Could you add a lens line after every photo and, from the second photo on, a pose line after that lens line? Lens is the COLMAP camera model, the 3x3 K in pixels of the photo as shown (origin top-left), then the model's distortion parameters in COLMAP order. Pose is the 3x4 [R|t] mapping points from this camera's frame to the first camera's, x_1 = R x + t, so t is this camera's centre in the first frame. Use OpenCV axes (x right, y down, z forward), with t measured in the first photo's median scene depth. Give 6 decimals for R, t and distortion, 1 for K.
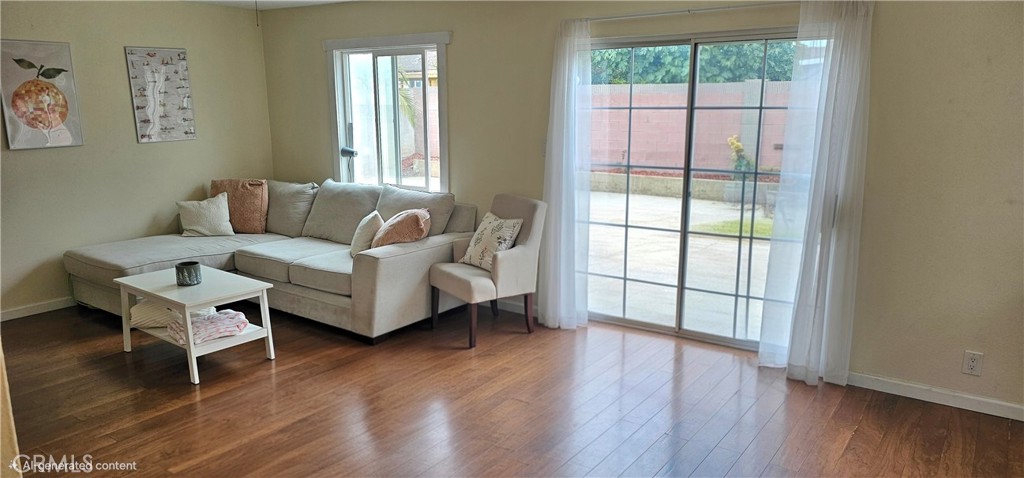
lens RADIAL K [[683.0, 0, 513.4], [0, 683.0, 245.9], [0, 0, 1]] dist [0.073067, -0.075947]
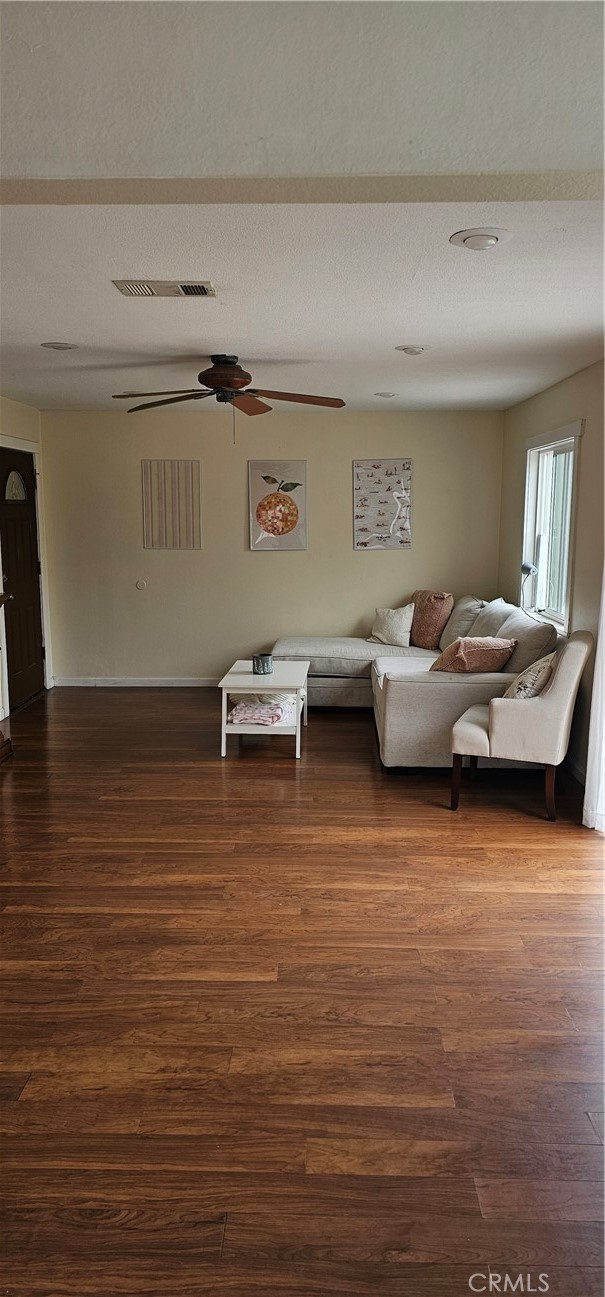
lens RADIAL K [[865.1, 0, 300.4], [0, 865.1, 651.4], [0, 0, 1]] dist [0.073067, -0.075947]
pose [[0.565633, 0.134967, -0.813537, 0.566333], [-0.169760, 0.984444, 0.045290, -0.043911], [0.806995, 0.112488, 0.579746, 0.193599]]
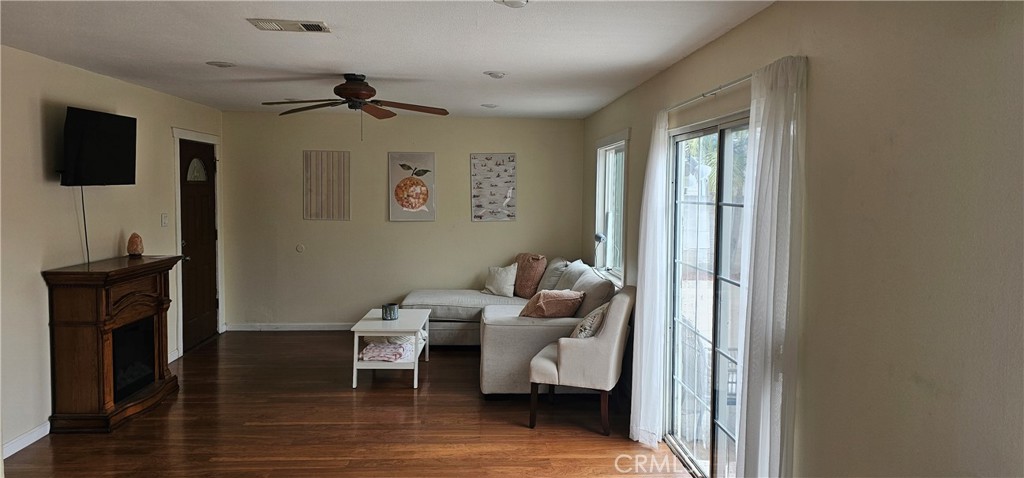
lens RADIAL K [[683.0, 0, 510.5], [0, 683.0, 231.7], [0, 0, 1]] dist [0.073067, -0.075947]
pose [[0.627571, 0.056980, -0.776471, 0.611083], [-0.170819, 0.983095, -0.065919, -0.056791], [0.759589, 0.174005, 0.626695, 0.232758]]
